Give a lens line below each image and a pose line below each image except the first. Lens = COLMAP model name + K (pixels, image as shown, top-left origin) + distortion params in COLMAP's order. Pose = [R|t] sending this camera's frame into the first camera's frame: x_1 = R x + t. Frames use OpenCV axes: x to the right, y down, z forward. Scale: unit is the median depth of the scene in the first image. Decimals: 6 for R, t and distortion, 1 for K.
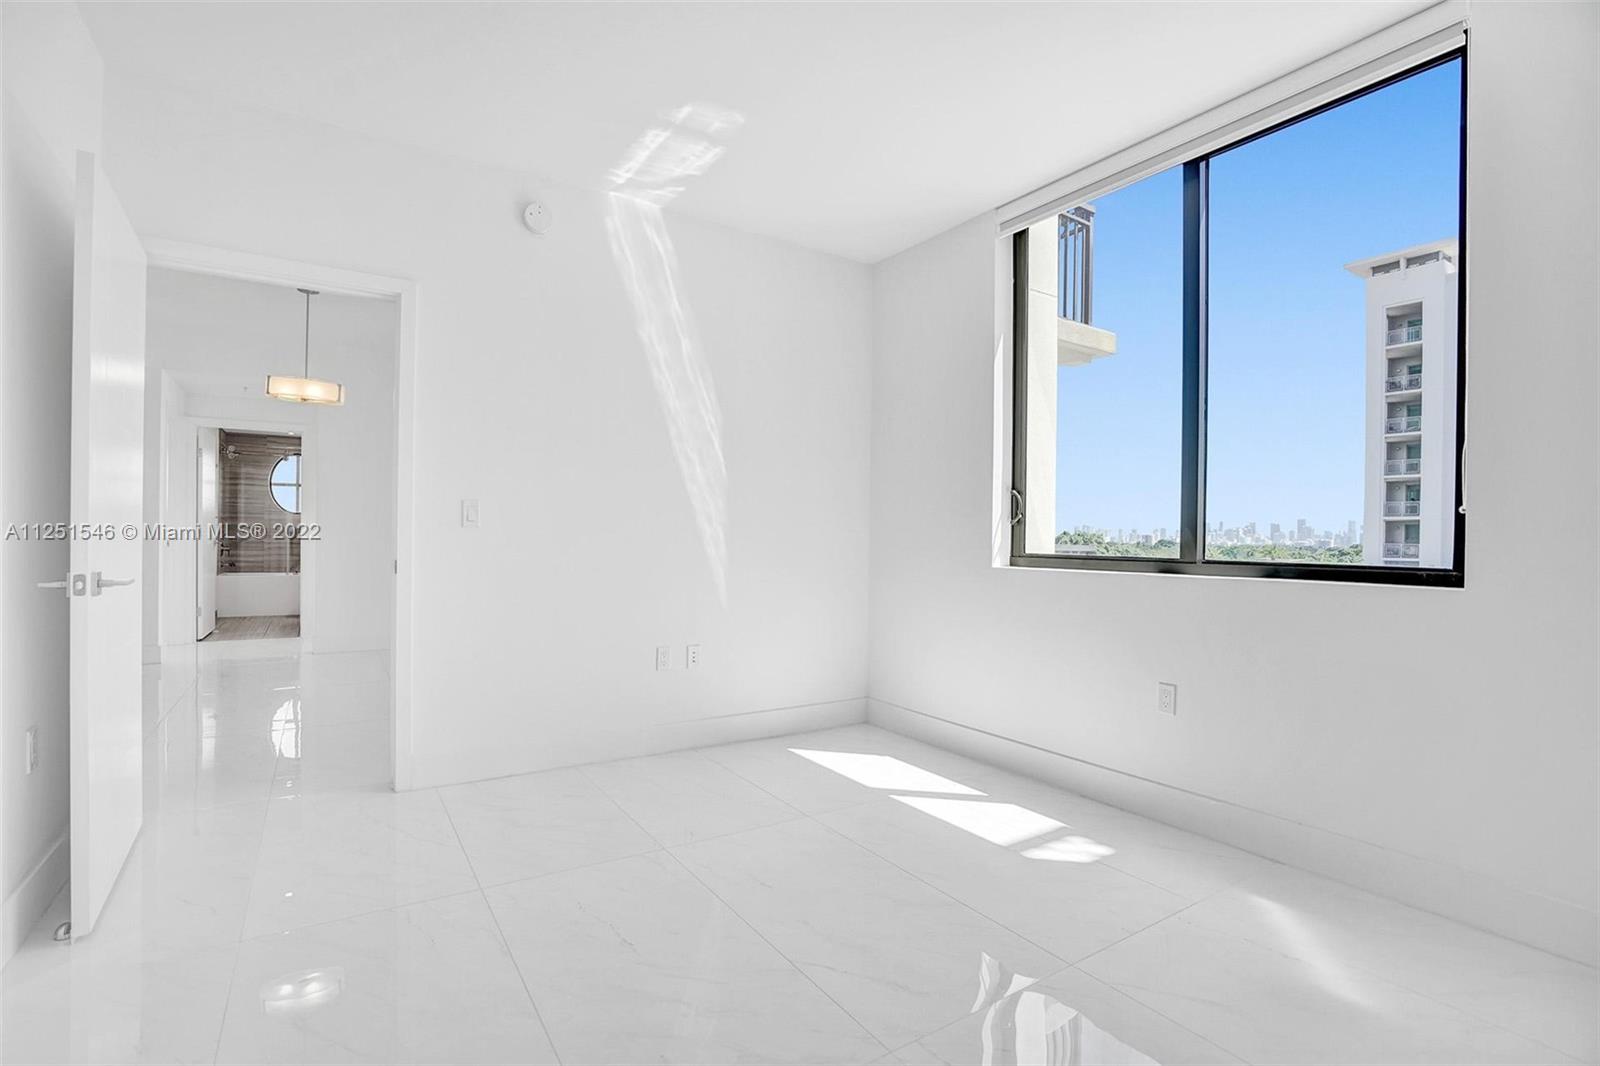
lens RADIAL K [[751.0, 0, 805.2], [0, 751.0, 534.7], [0, 0, 1]] dist [-0.057355, 0.021408]
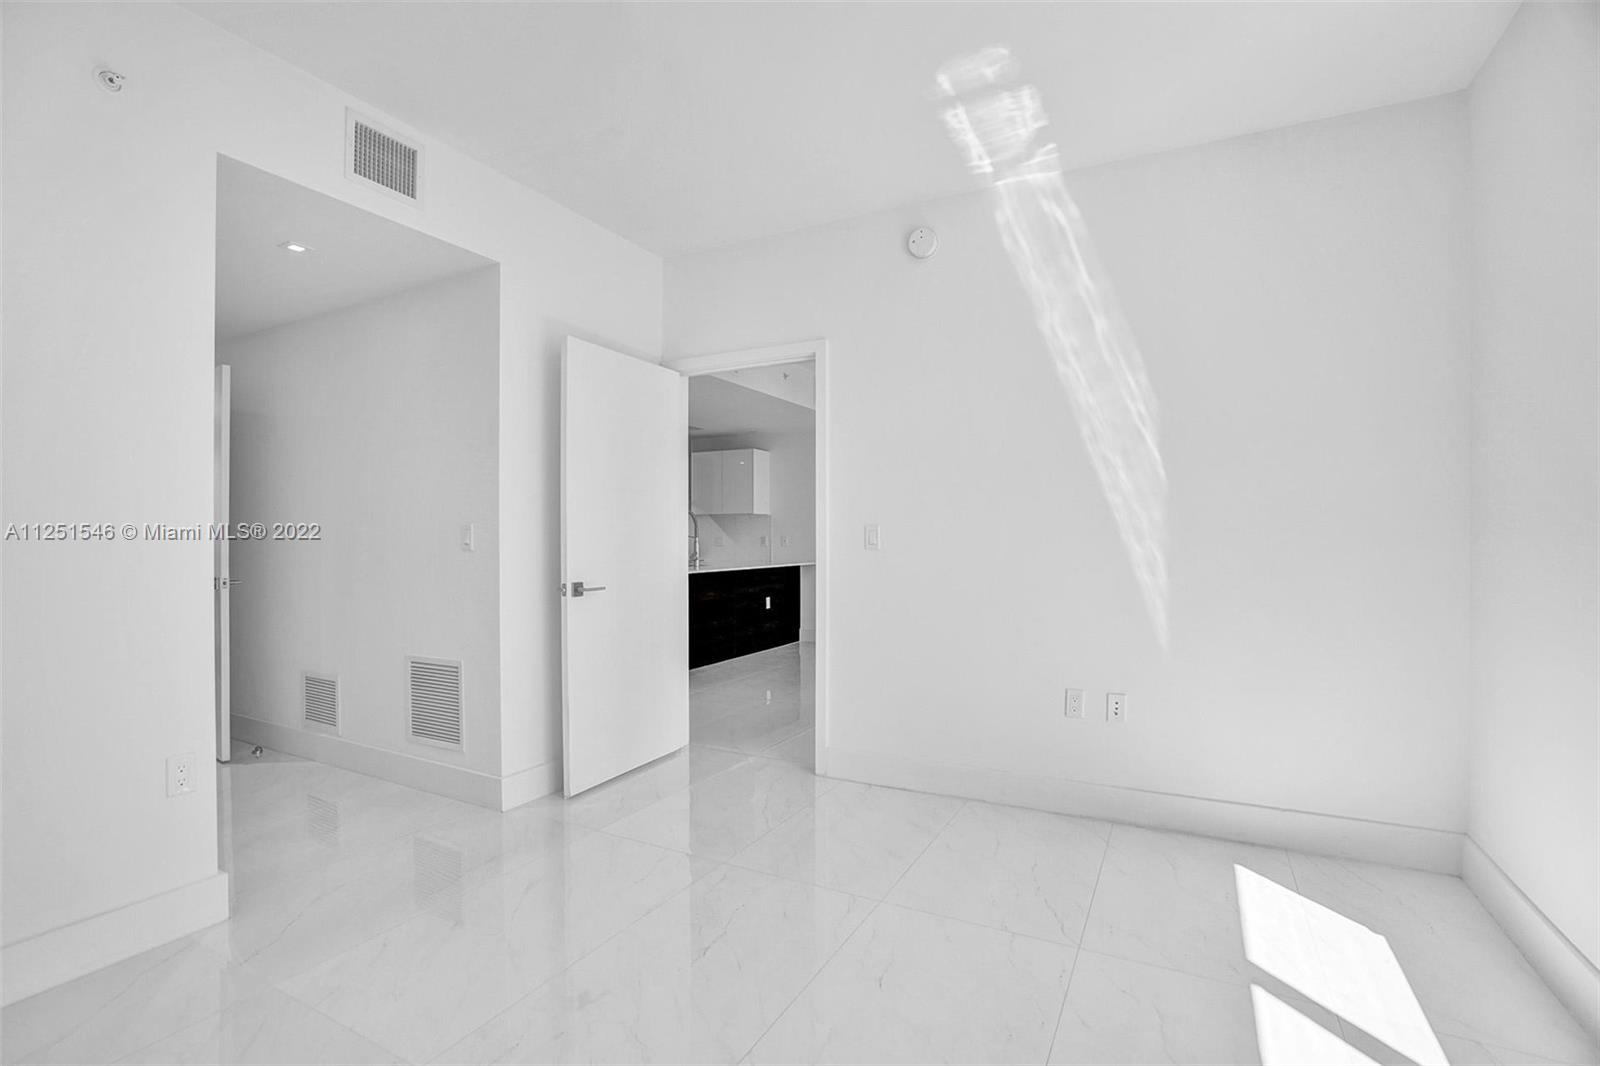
lens RADIAL K [[751.0, 0, 784.2], [0, 751.0, 538.1], [0, 0, 1]] dist [-0.057355, 0.021408]
pose [[0.471068, -0.016796, -0.881937, 0.394127], [0.006899, 0.999858, -0.015356, -0.009546], [0.882070, 0.001149, 0.471117, 0.318644]]
